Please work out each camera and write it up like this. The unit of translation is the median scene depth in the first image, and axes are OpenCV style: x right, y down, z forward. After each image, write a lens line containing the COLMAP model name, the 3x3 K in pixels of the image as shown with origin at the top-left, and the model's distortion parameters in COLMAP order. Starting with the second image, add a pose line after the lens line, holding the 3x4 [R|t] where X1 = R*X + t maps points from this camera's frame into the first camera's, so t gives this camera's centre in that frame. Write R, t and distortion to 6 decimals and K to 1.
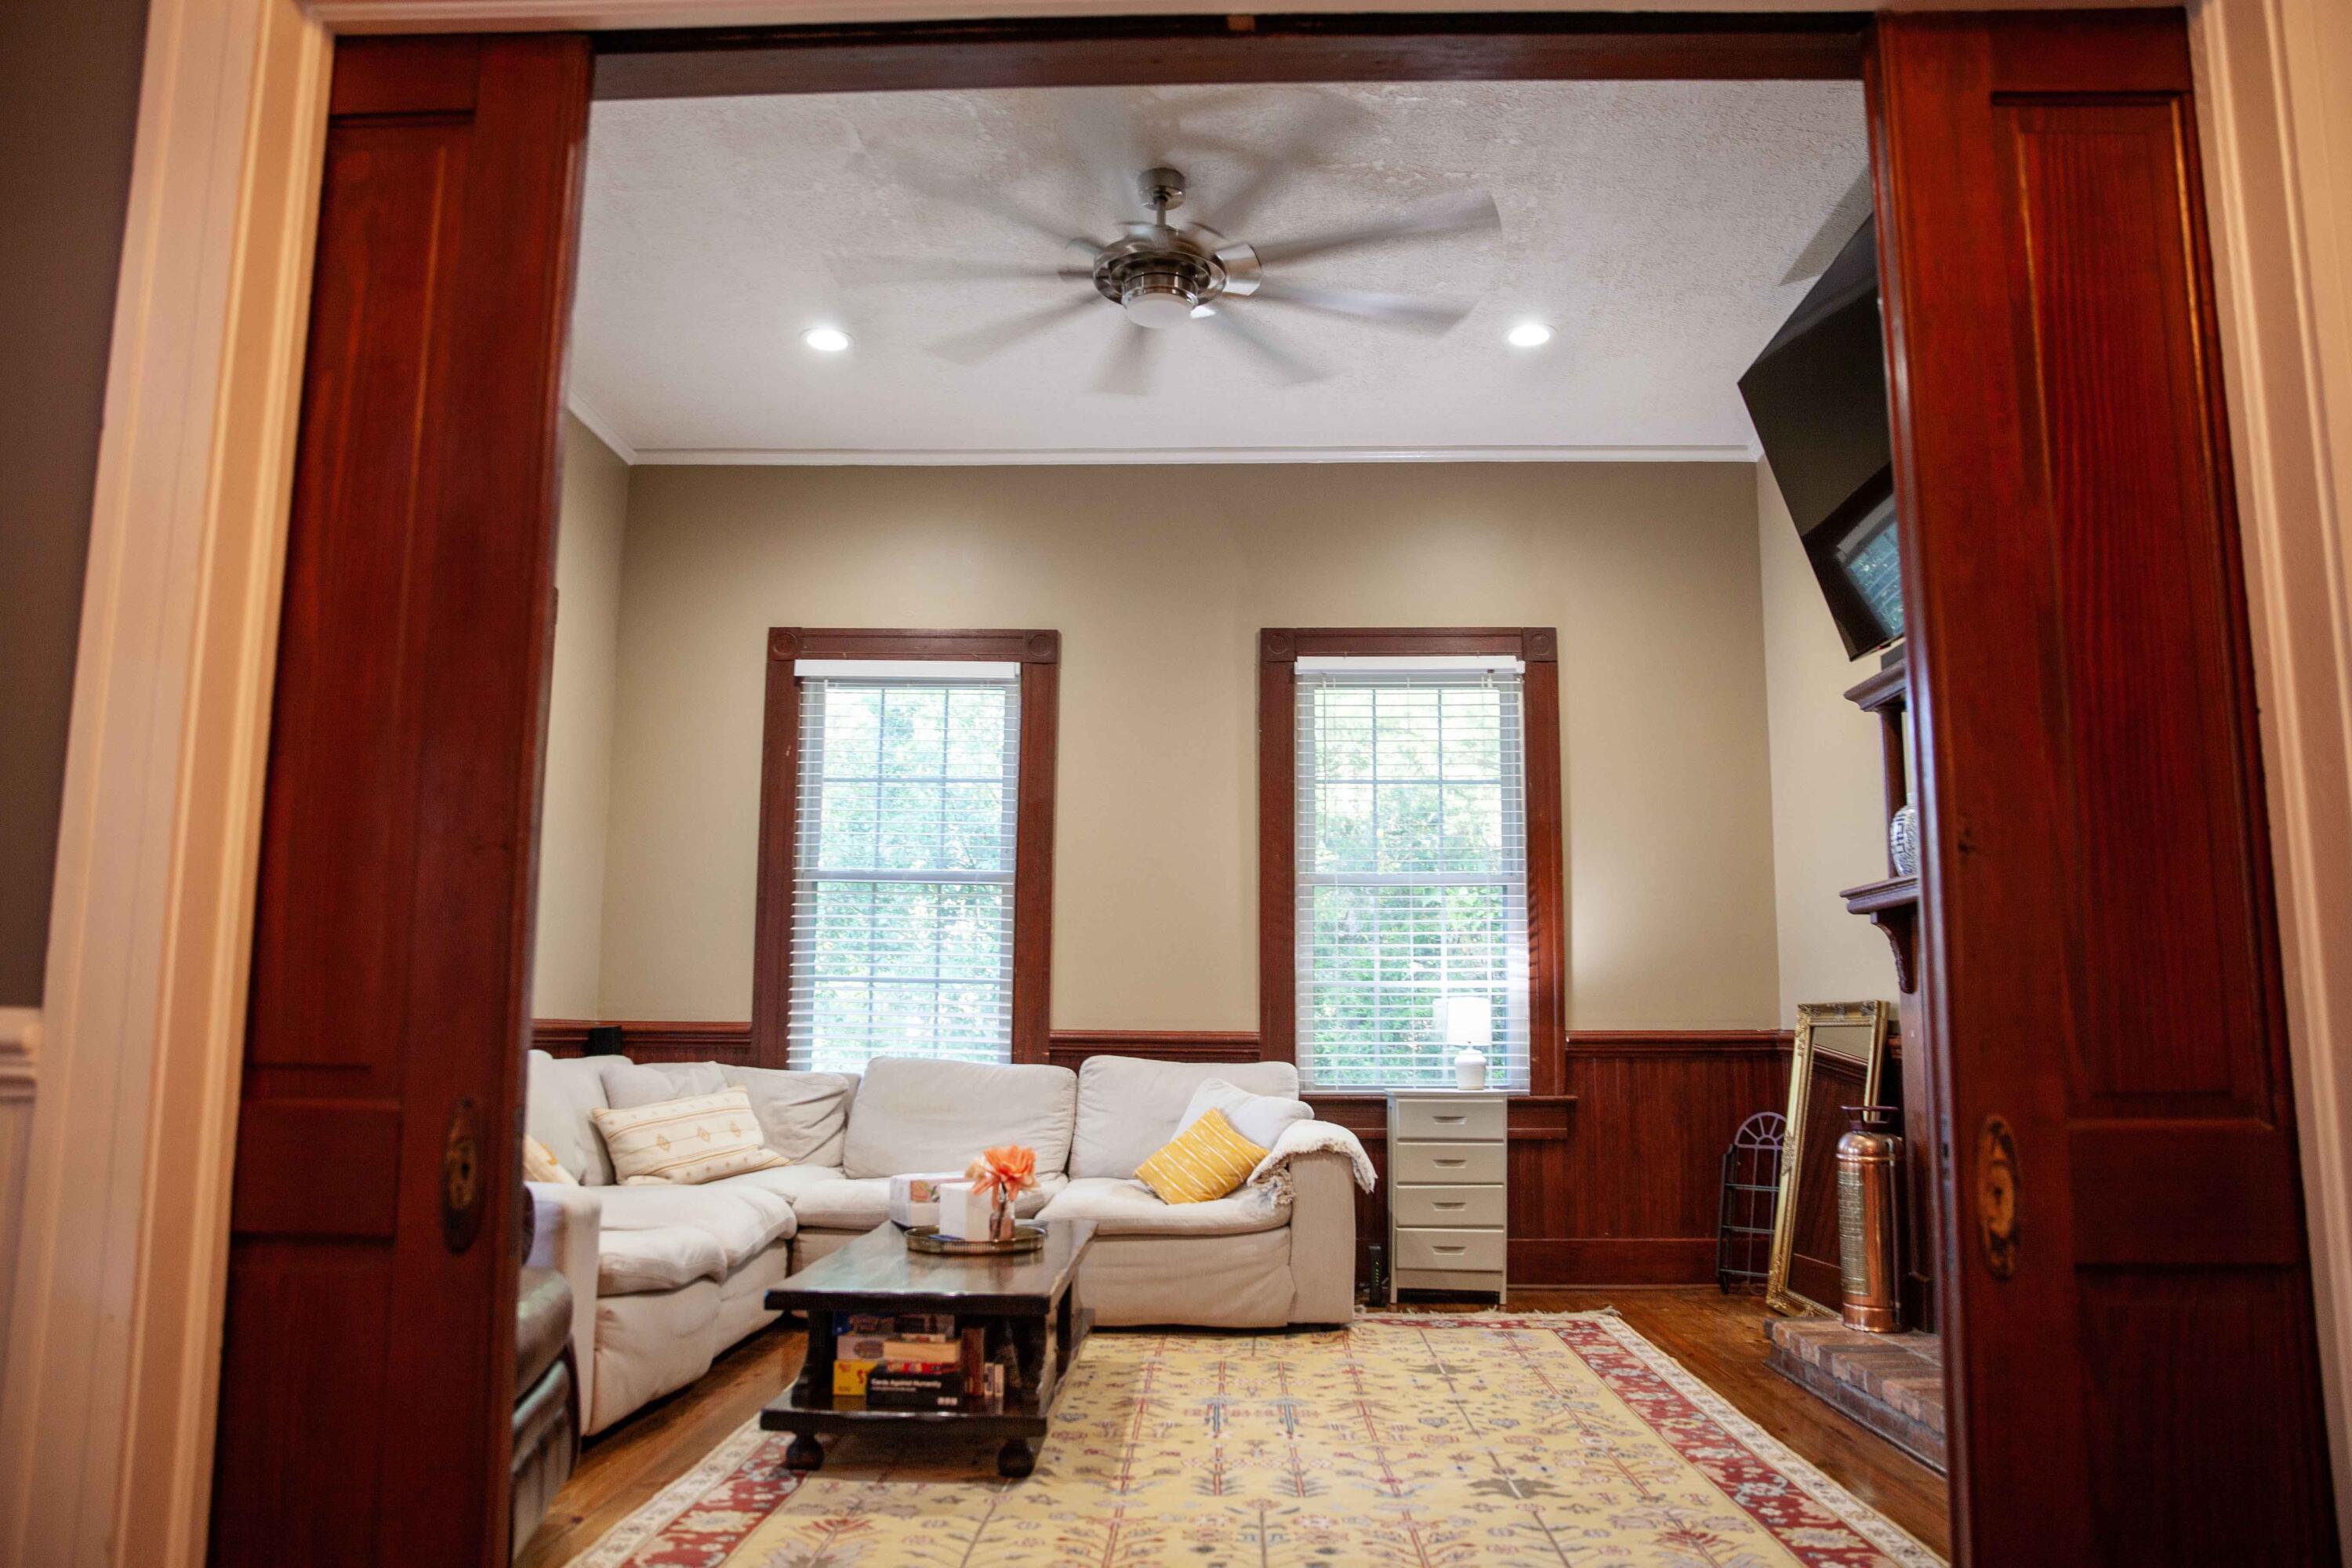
lens RADIAL K [[1654.8, 0, 1137.4], [0, 1654.8, 784.4], [0, 0, 1]] dist [-0.117069, 0.085940]
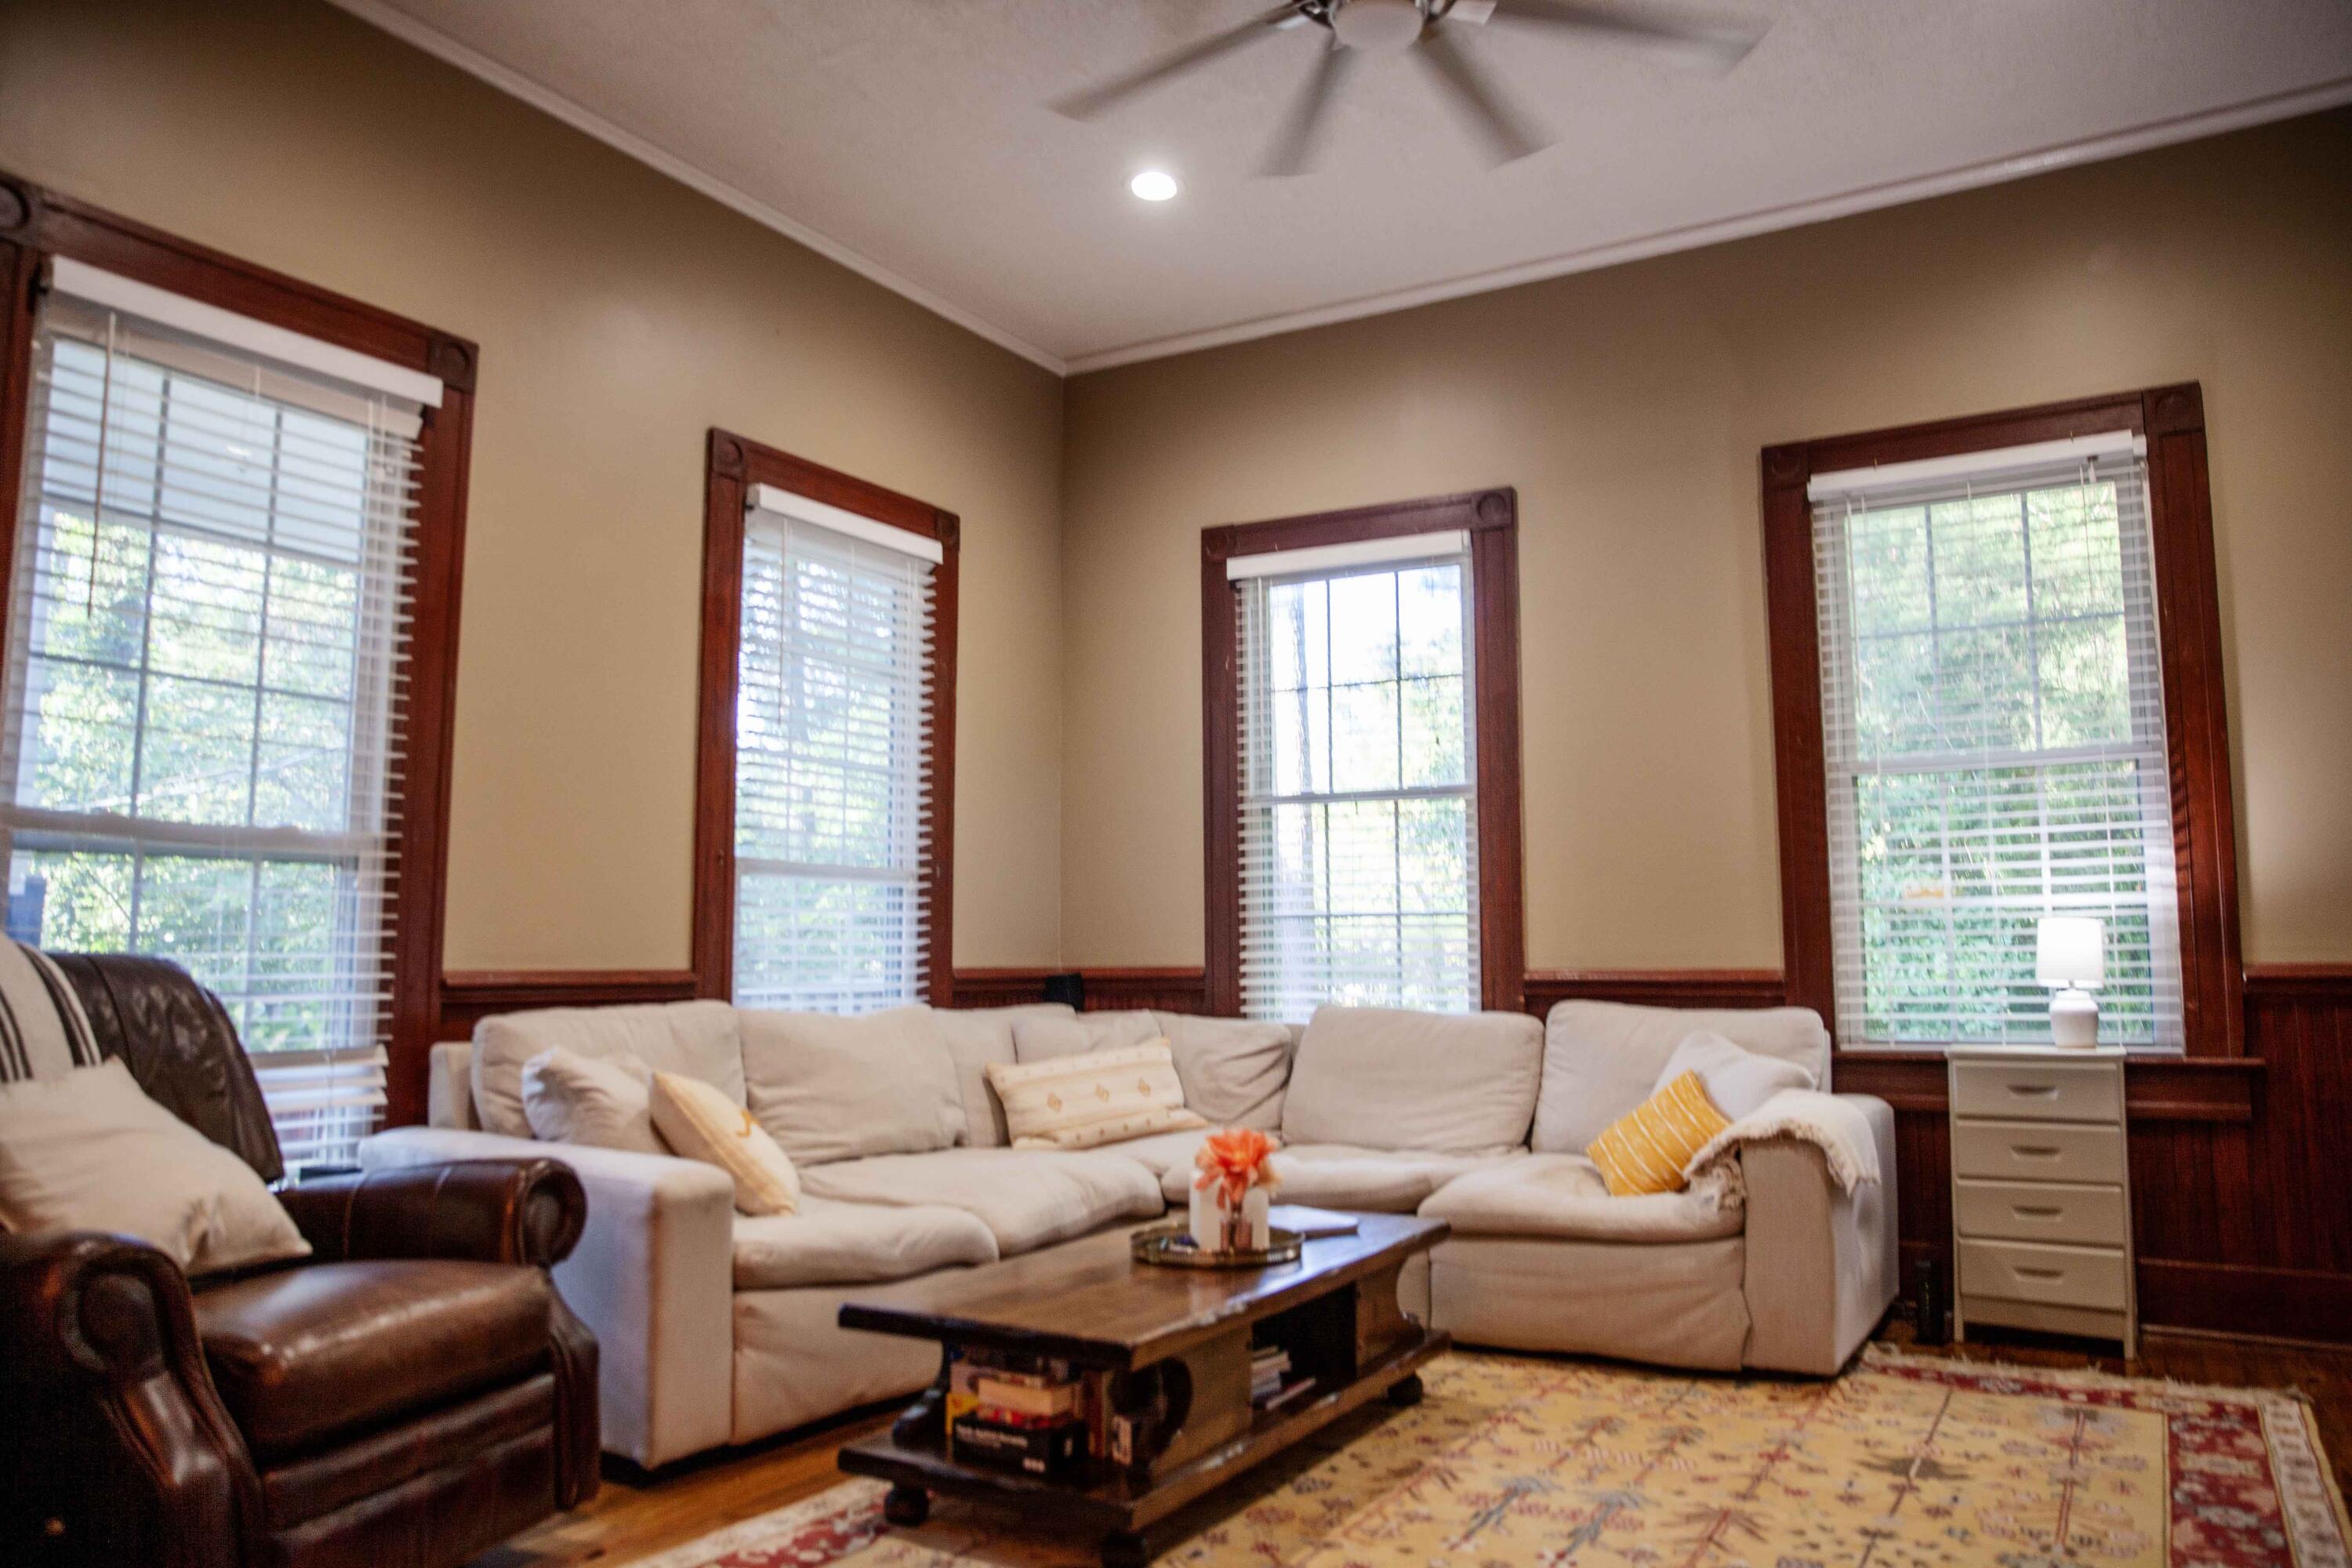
lens RADIAL K [[1623.8, 0, 1179.6], [0, 1623.8, 774.8], [0, 0, 1]] dist [-0.110634, 0.080481]
pose [[0.877306, -0.064308, -0.475603, 0.196830], [0.082202, 0.996473, 0.016894, 0.025145], [0.472839, -0.053917, 0.879498, 0.226562]]
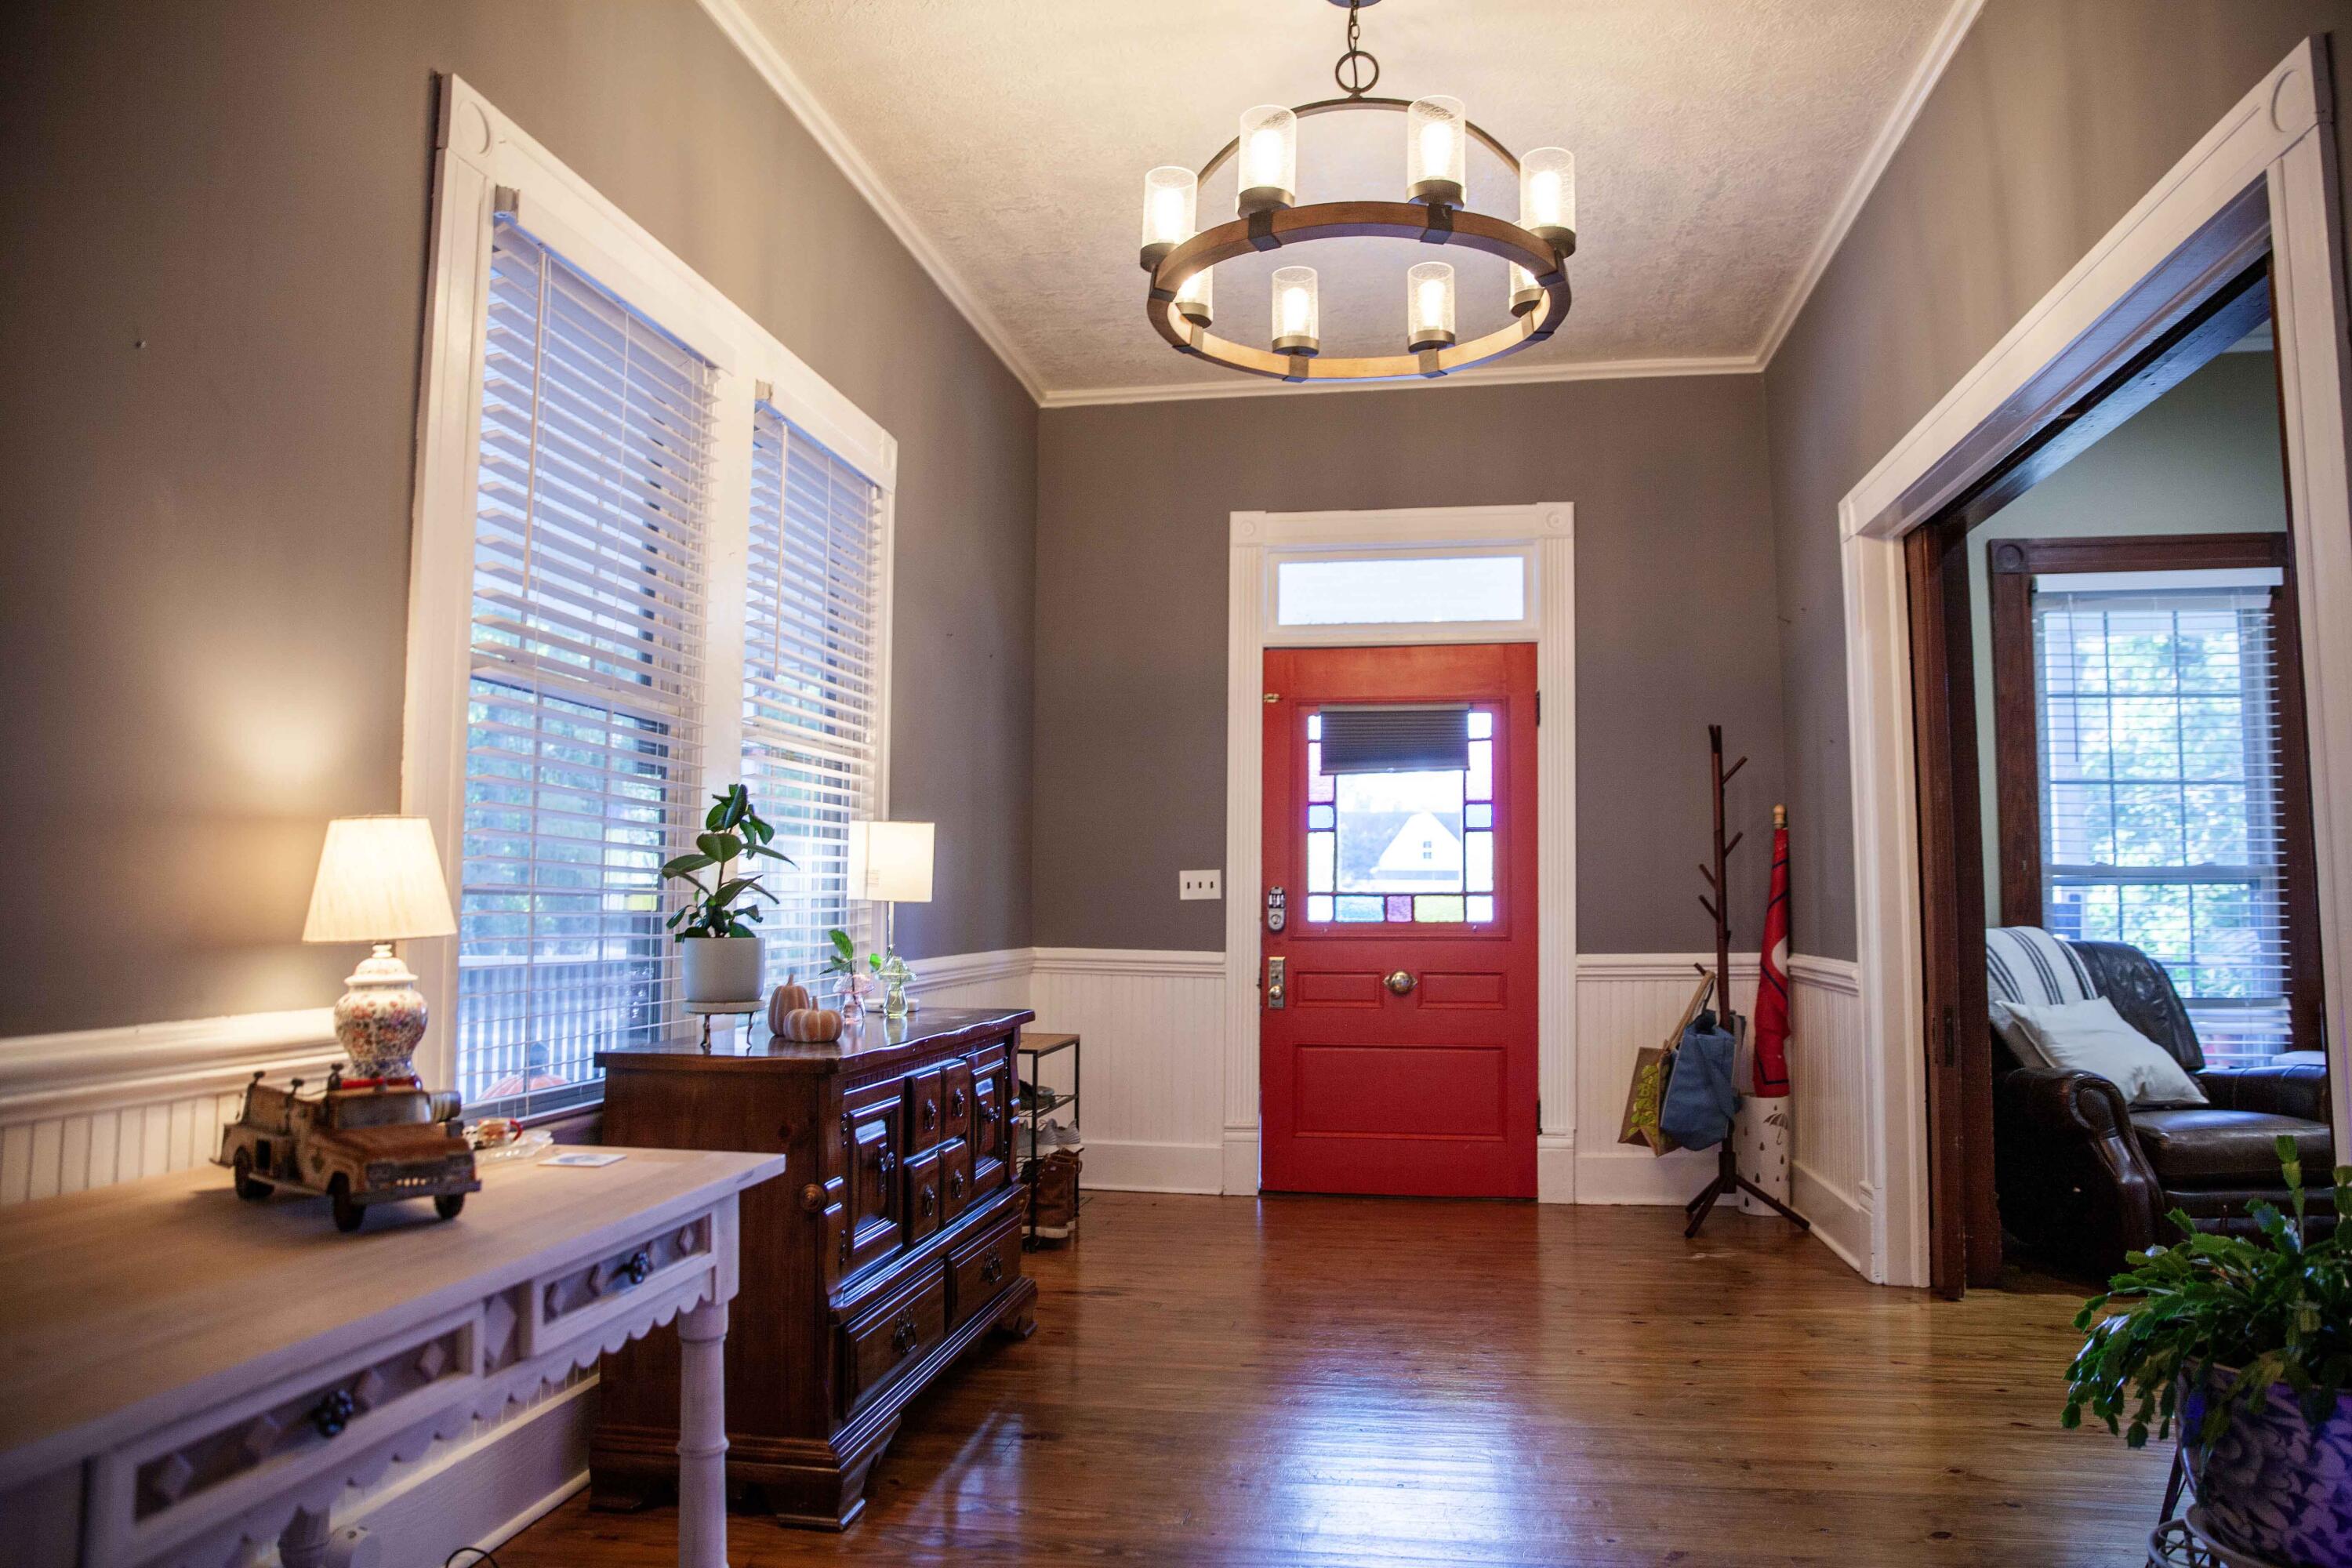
lens RADIAL K [[1623.8, 0, 1179.6], [0, 1623.8, 774.8], [0, 0, 1]] dist [-0.110634, 0.080481]
pose [[-0.125120, -0.090634, -0.987993, 0.684181], [0.146734, 0.983177, -0.108774, -0.015934], [0.981231, -0.158582, -0.109716, 0.071698]]
